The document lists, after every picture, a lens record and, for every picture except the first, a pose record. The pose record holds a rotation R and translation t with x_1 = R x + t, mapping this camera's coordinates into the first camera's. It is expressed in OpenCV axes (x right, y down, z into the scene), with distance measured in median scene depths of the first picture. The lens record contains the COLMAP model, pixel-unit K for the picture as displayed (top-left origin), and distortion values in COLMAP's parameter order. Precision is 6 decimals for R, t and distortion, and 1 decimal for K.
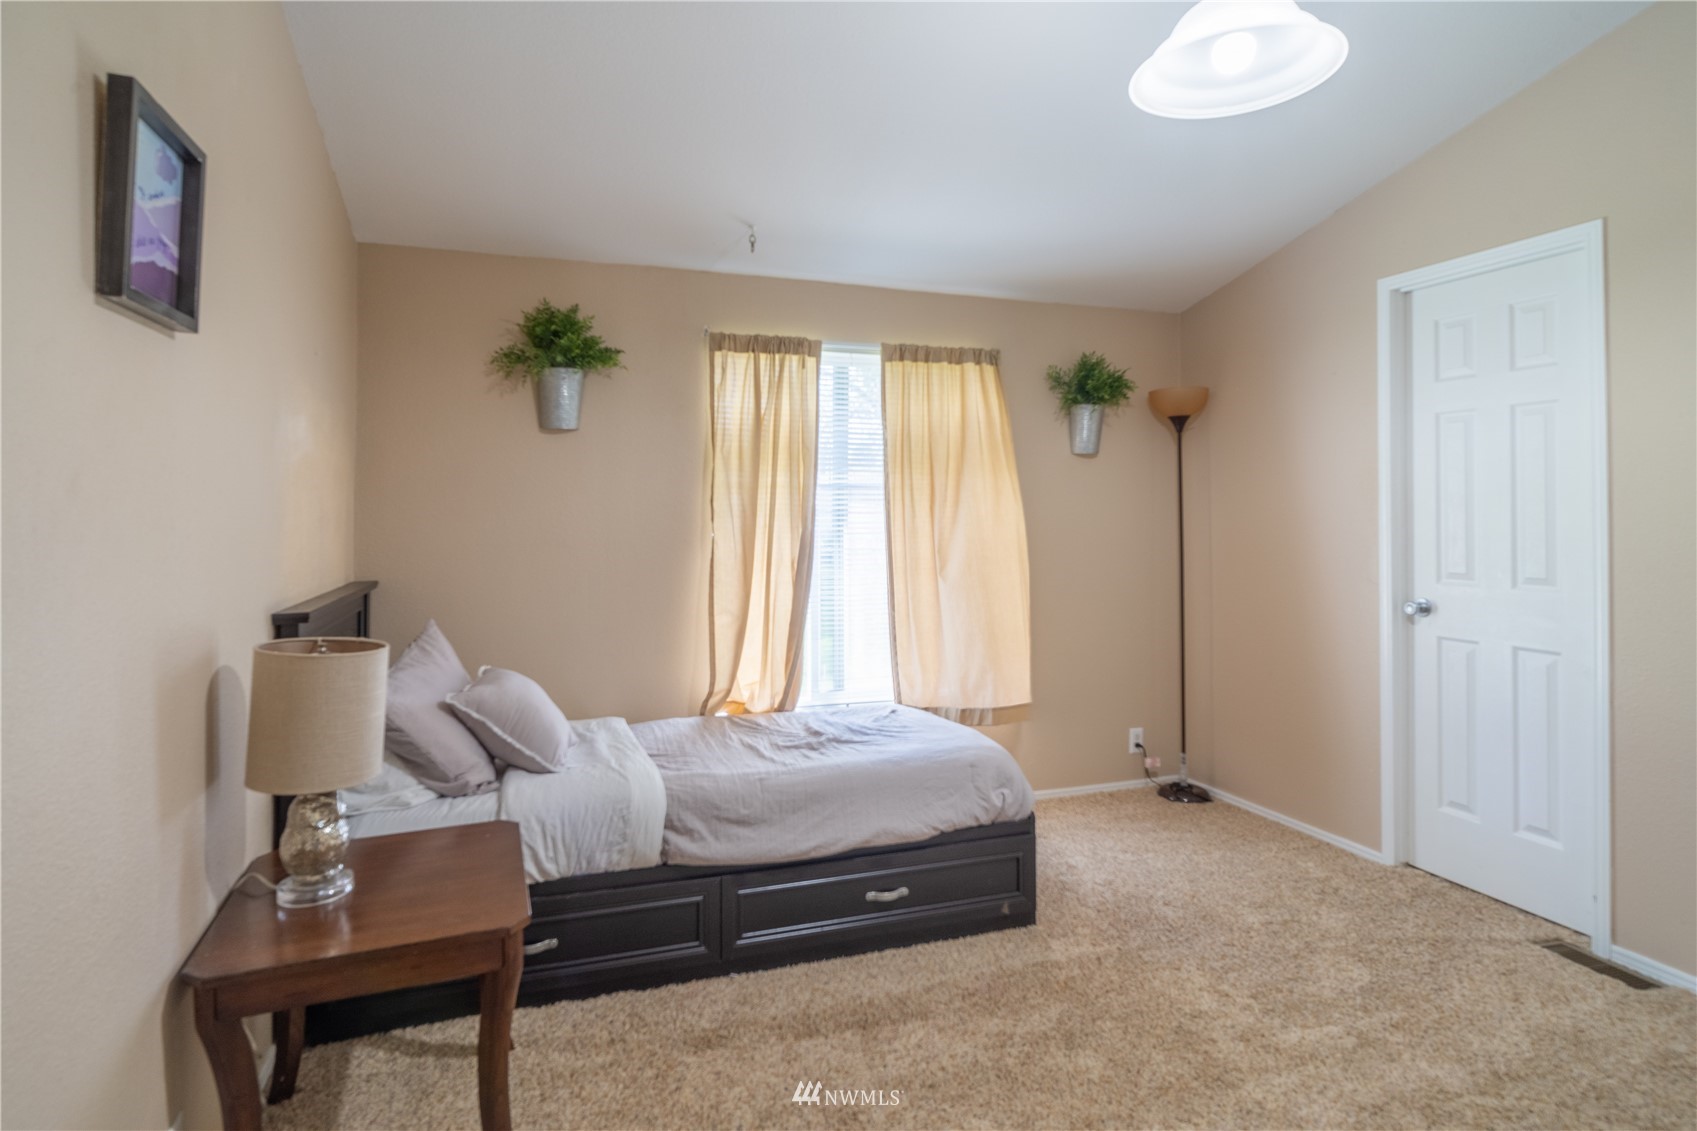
lens RADIAL K [[887.8, 0, 844.7], [0, 887.8, 562.0], [0, 0, 1]] dist [0.000206, 0.000301]
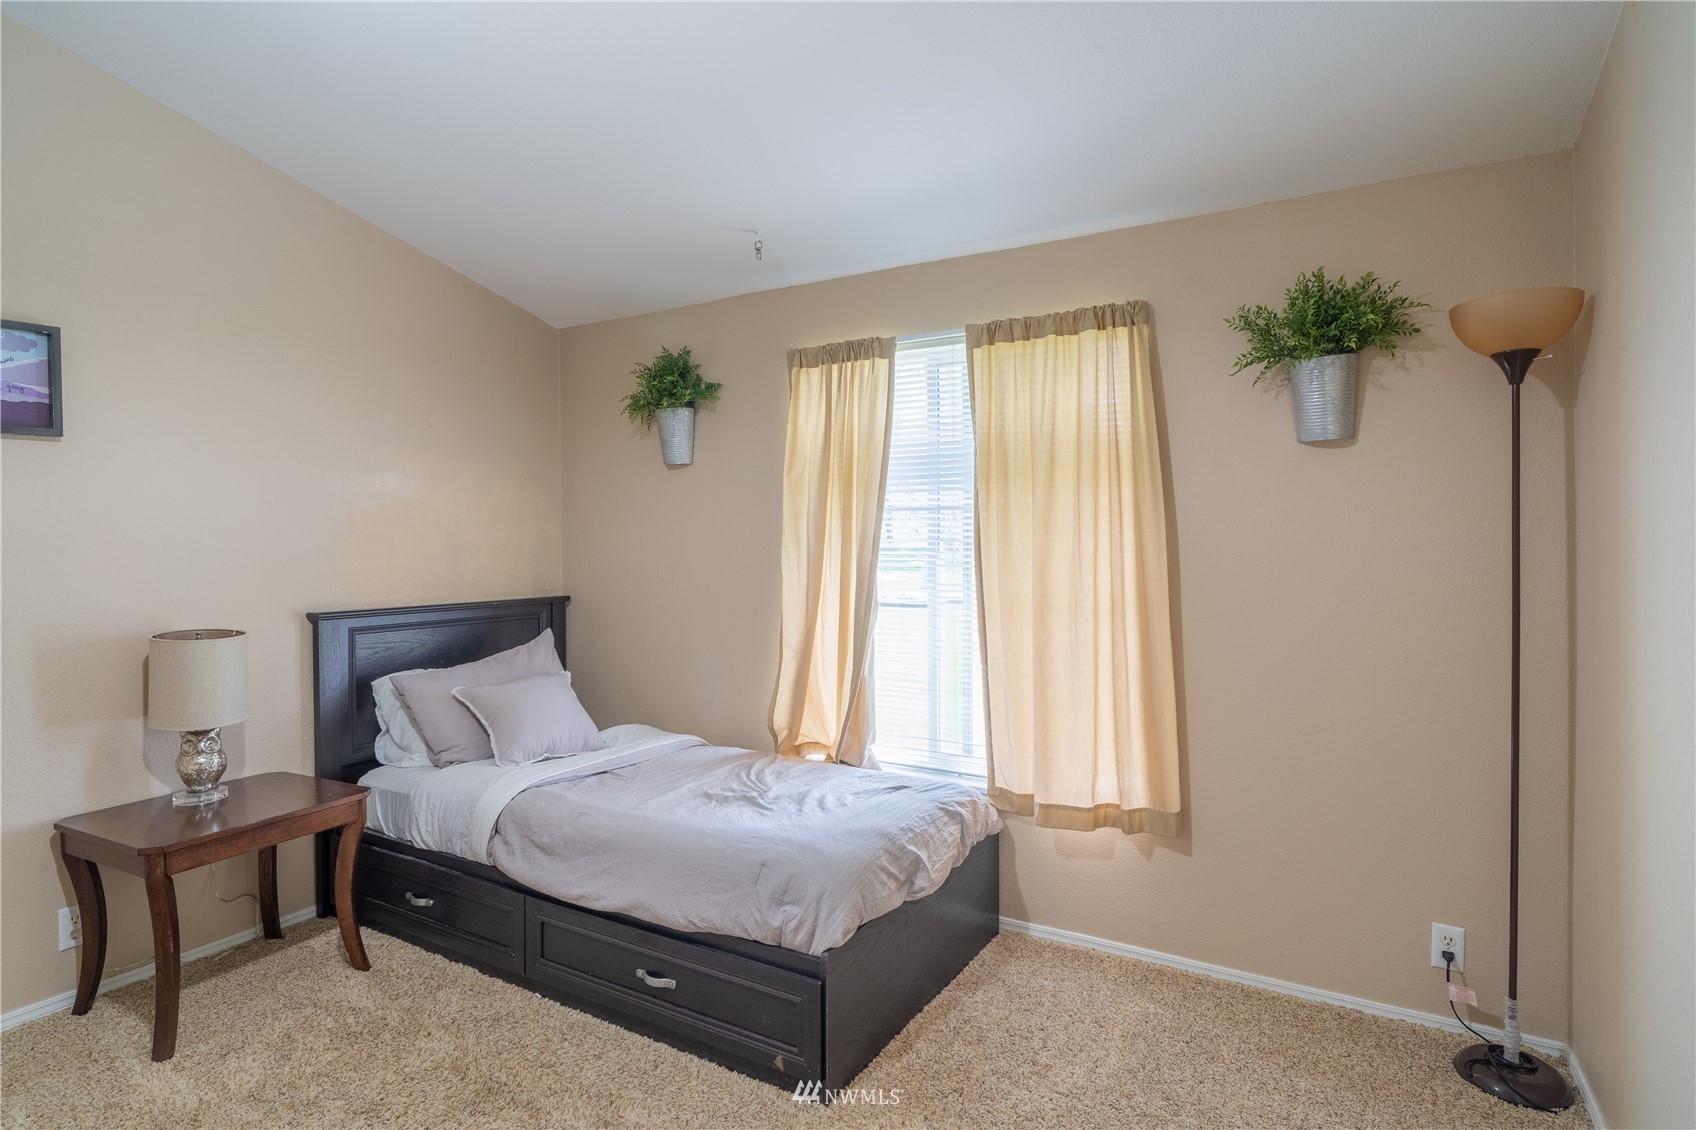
lens RADIAL K [[893.0, 0, 860.5], [0, 893.0, 591.9], [0, 0, 1]] dist [-0.002062, 0.000025]
pose [[0.646987, 0.042600, -0.761310, 0.612193], [-0.037587, 0.999006, 0.023957, -0.025939], [0.761574, 0.013116, 0.647945, 0.426569]]
